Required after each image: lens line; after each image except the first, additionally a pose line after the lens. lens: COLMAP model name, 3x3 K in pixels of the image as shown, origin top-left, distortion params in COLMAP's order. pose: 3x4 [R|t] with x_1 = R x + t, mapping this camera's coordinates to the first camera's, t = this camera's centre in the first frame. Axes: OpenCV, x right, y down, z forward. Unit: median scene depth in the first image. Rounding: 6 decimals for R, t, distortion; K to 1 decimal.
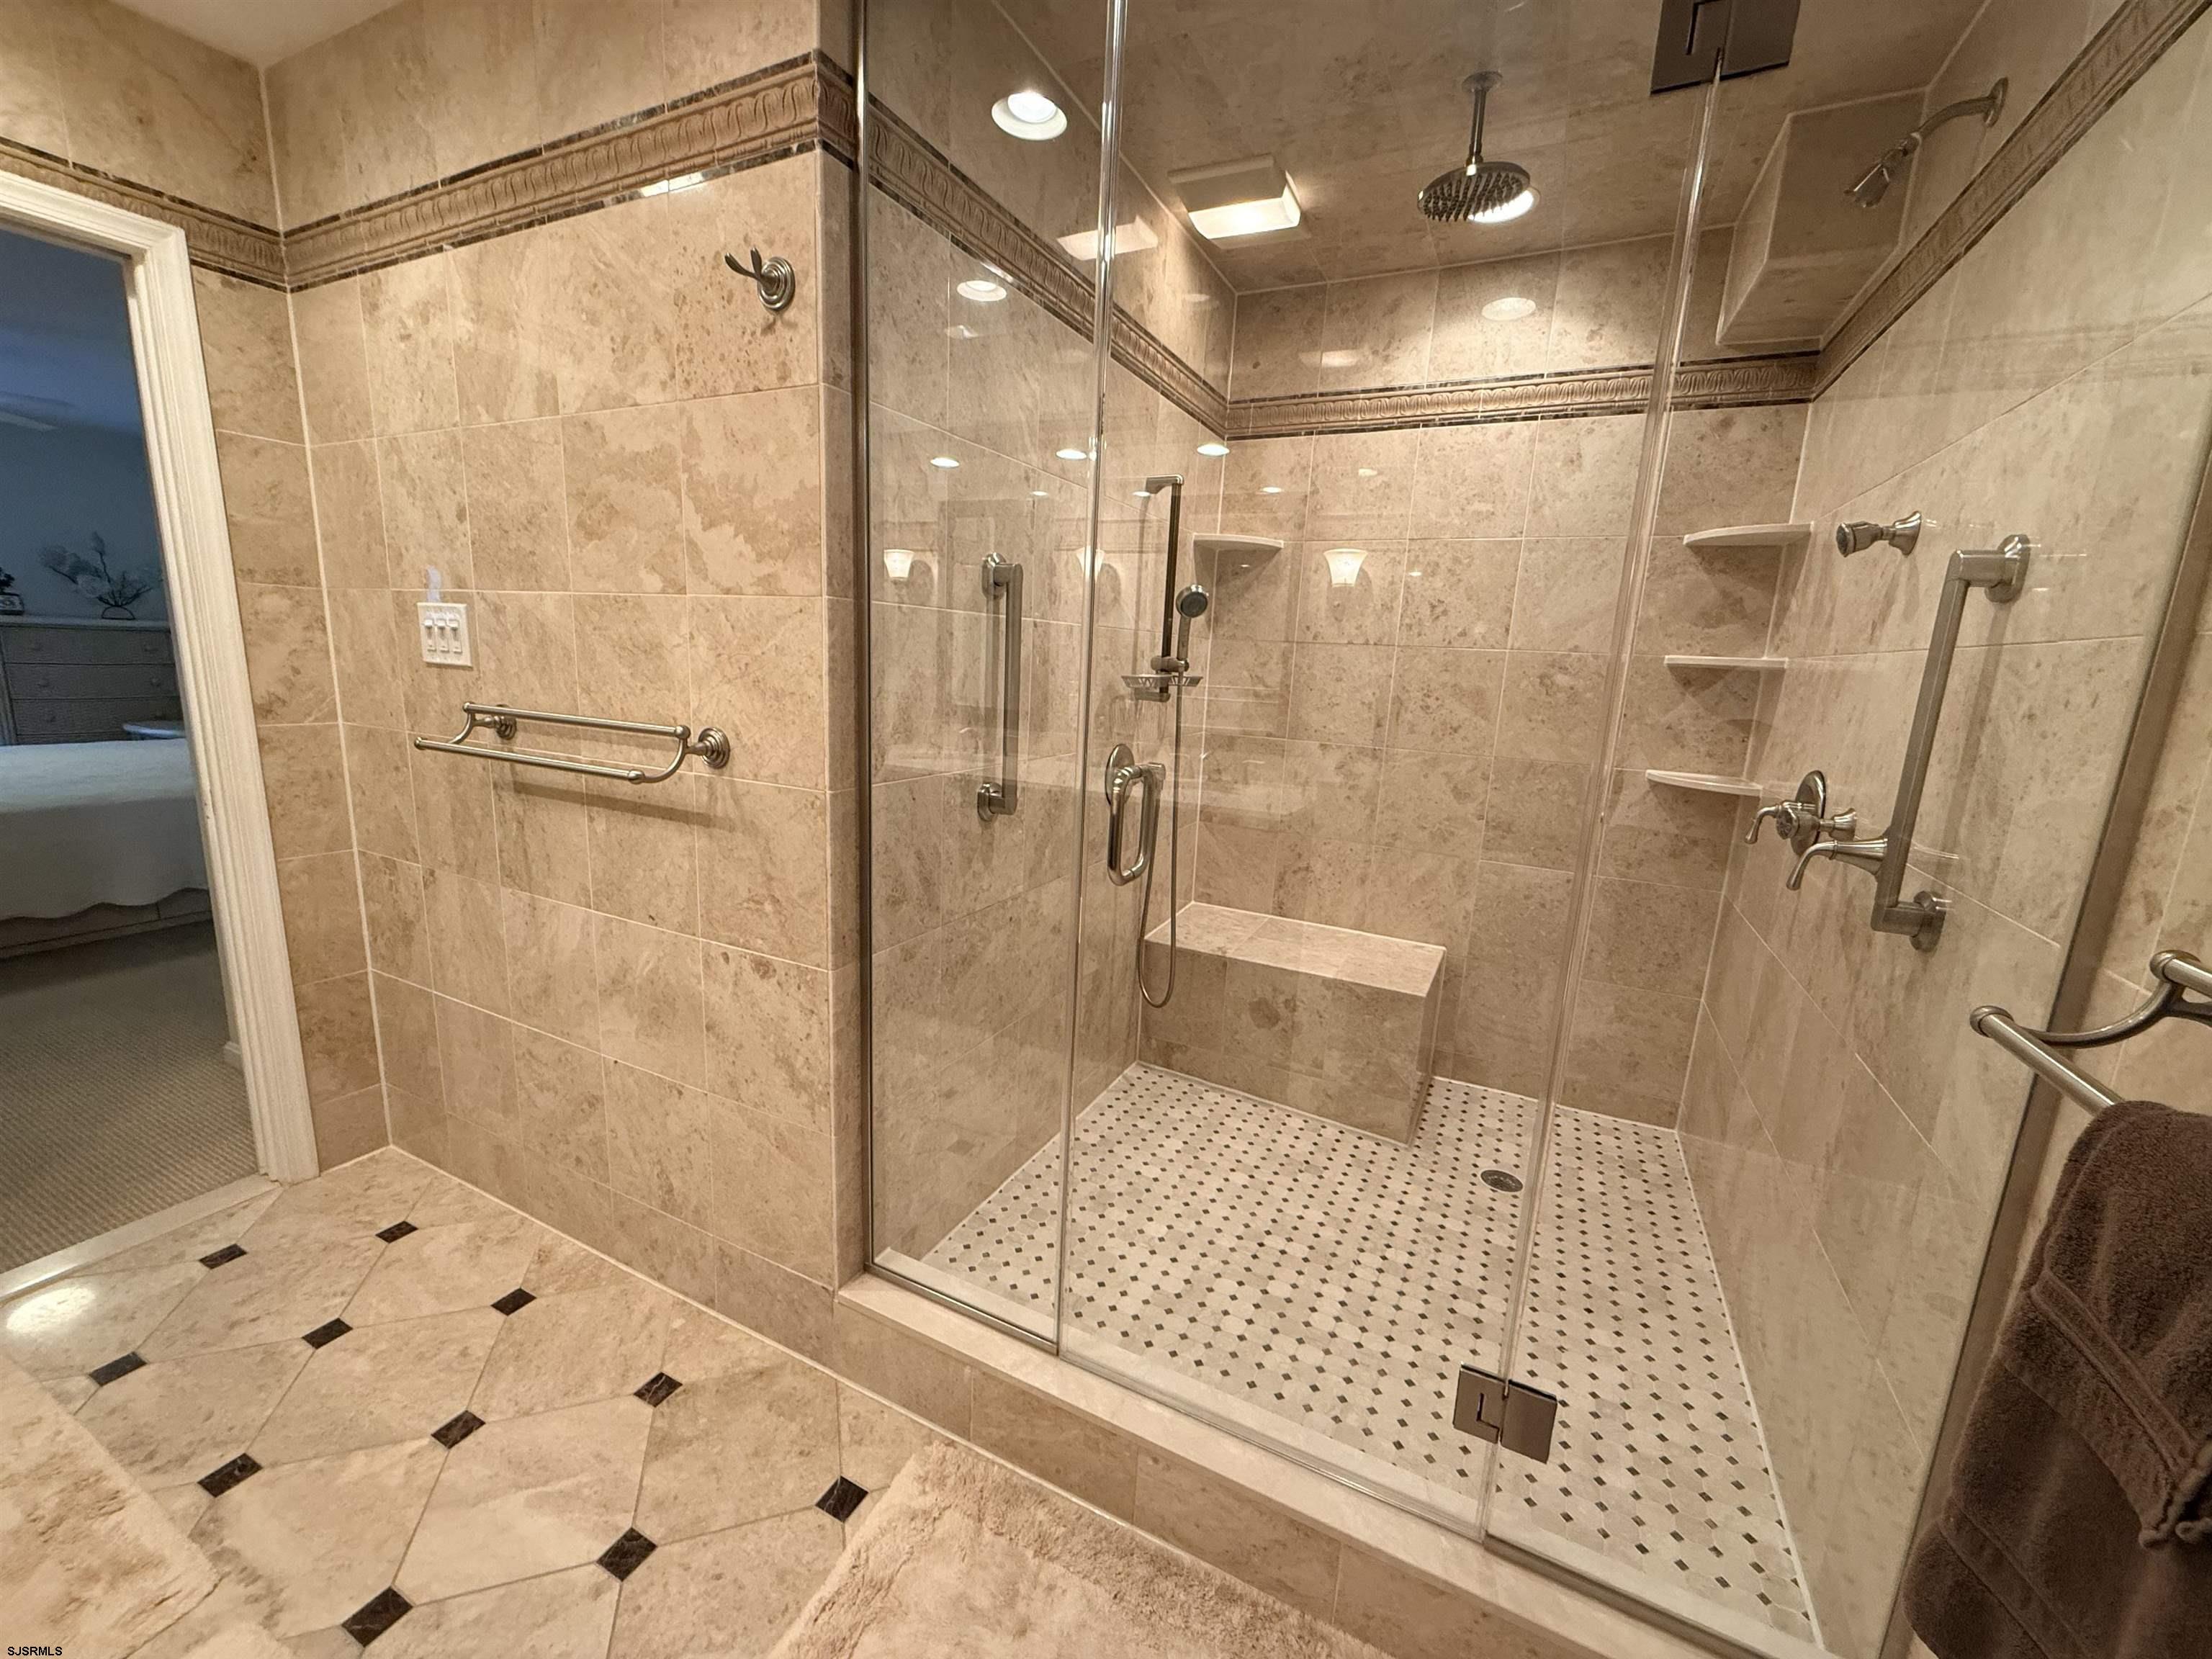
lens RADIAL K [[885.4, 0, 1104.8], [0, 885.4, 831.0], [0, 0, 1]] dist [-0.000239, -0.000039]
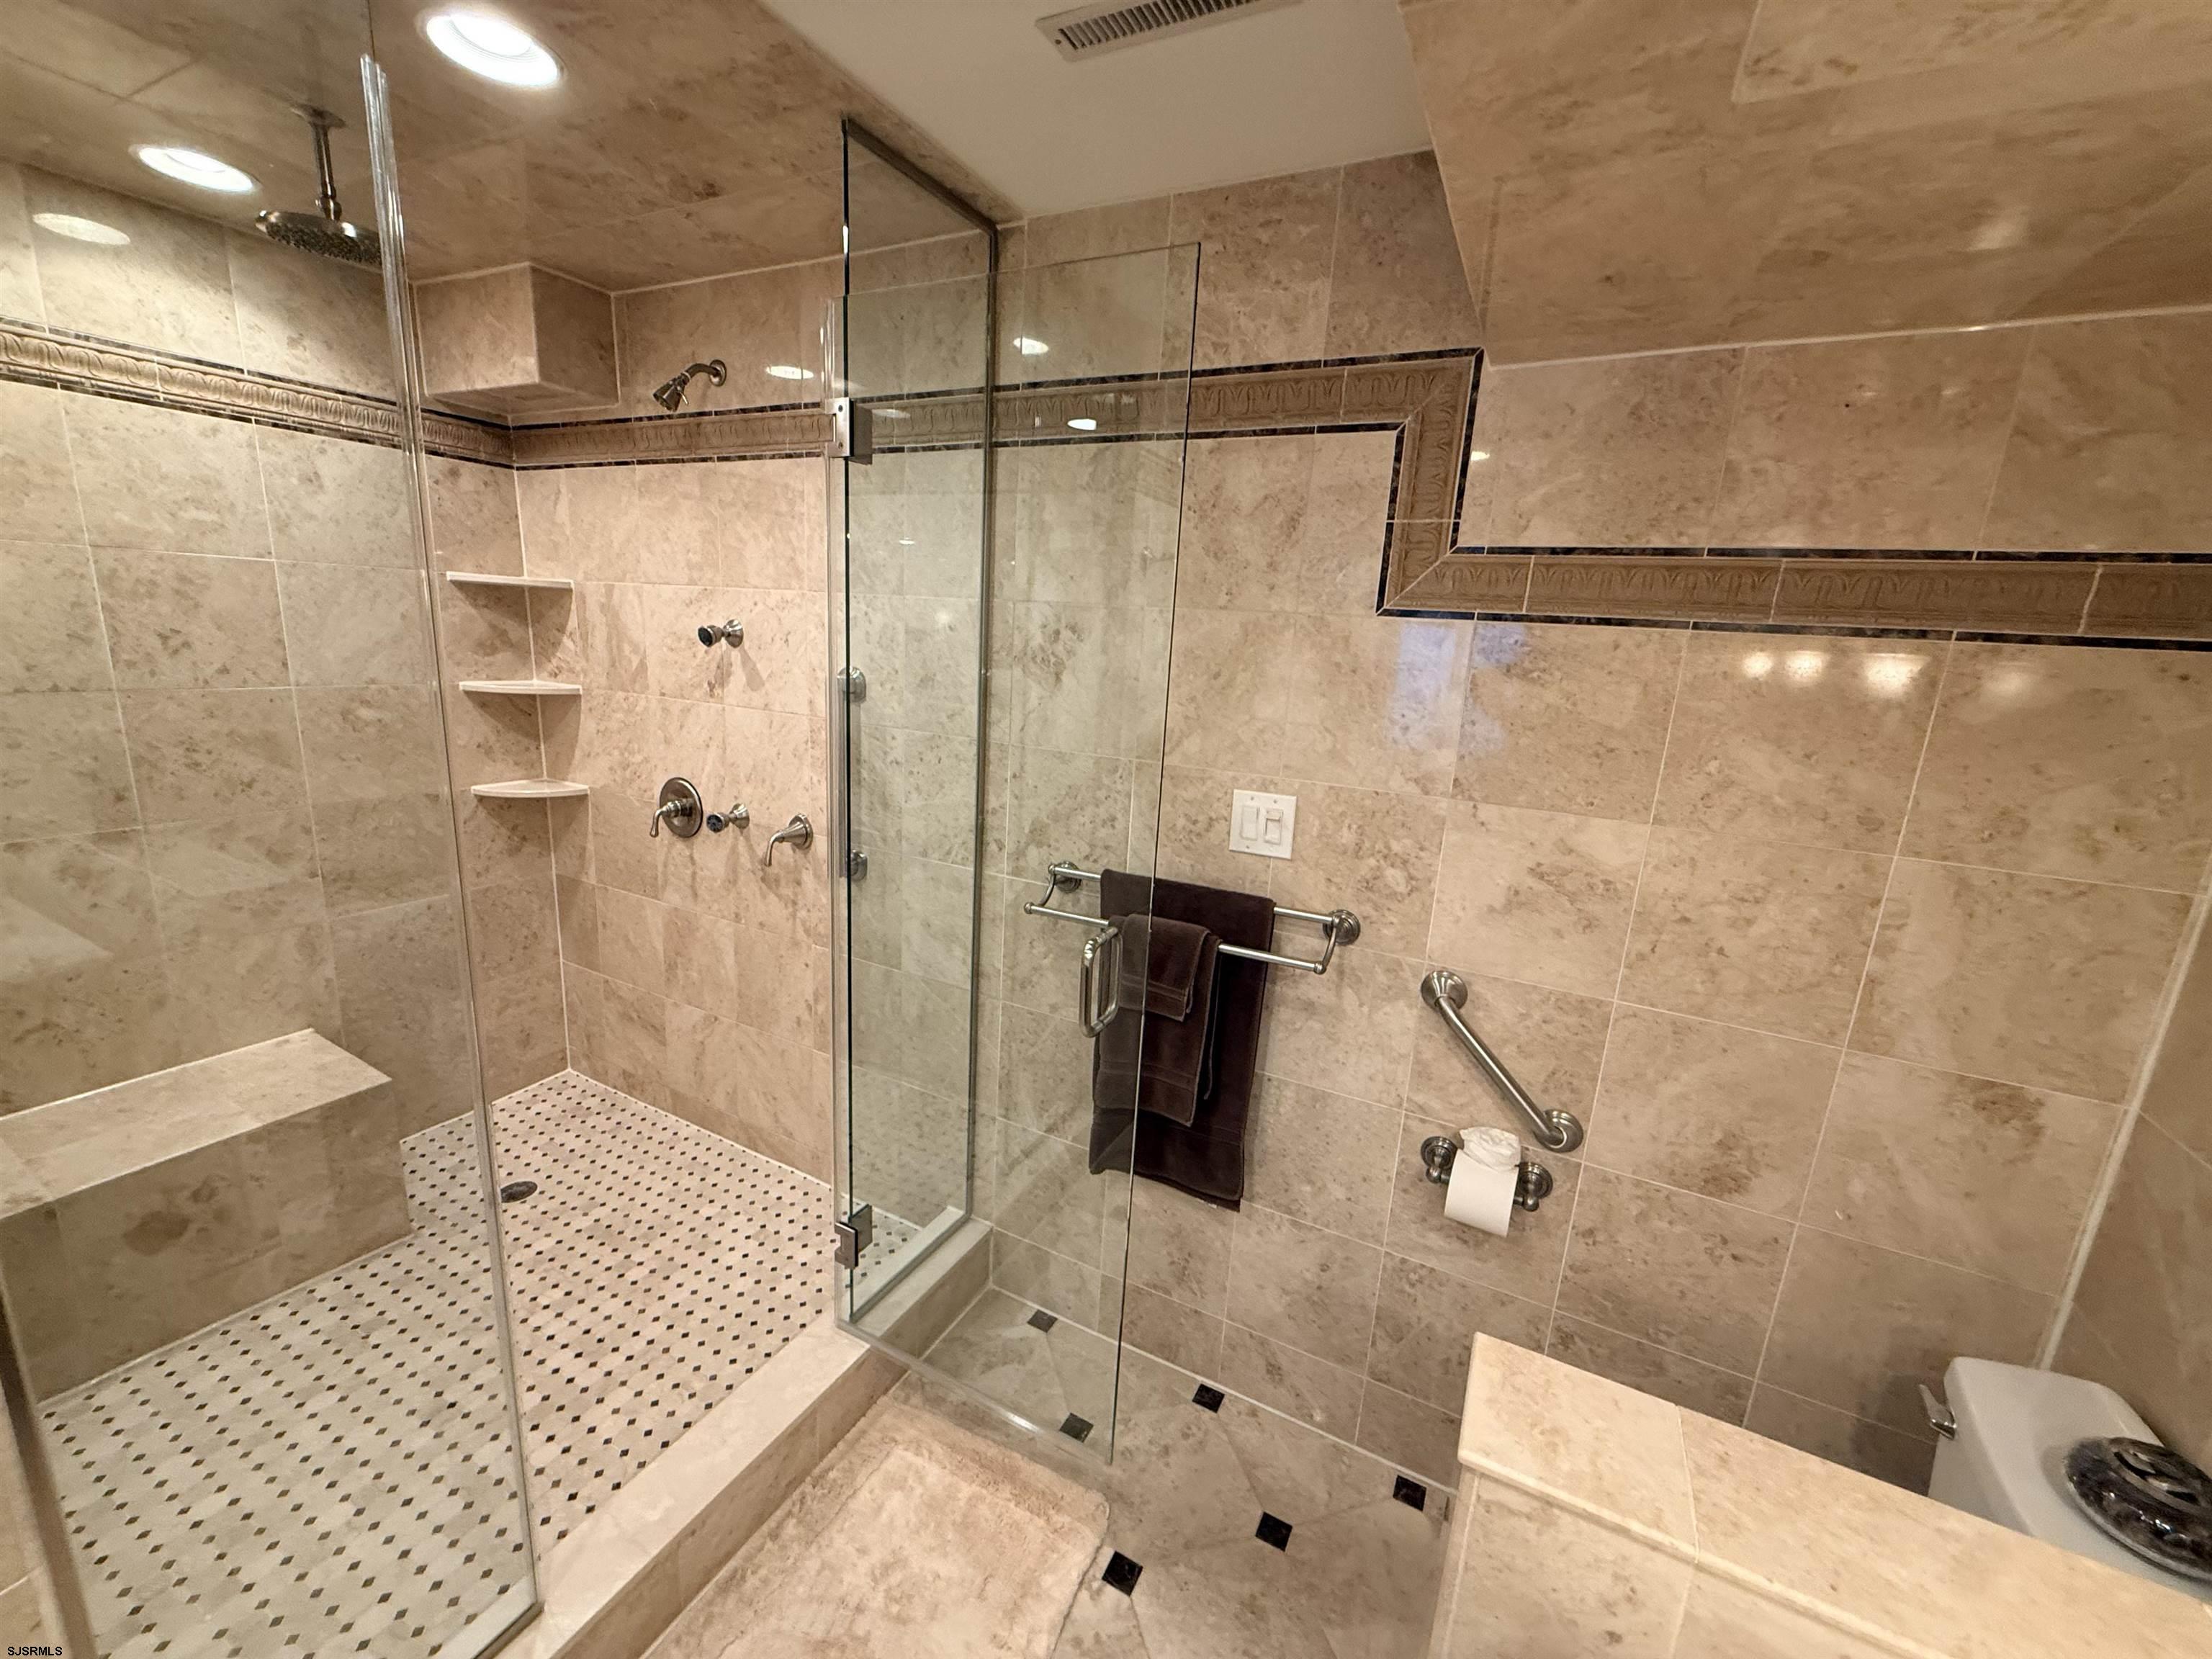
lens RADIAL K [[878.5, 0, 1099.2], [0, 878.5, 829.2], [0, 0, 1]] dist [-0.000020, -0.000006]
pose [[0.017866, -0.264240, 0.964291, -0.558807], [0.140006, 0.955604, 0.259266, -0.249631], [-0.989989, 0.130375, 0.054068, 0.241569]]
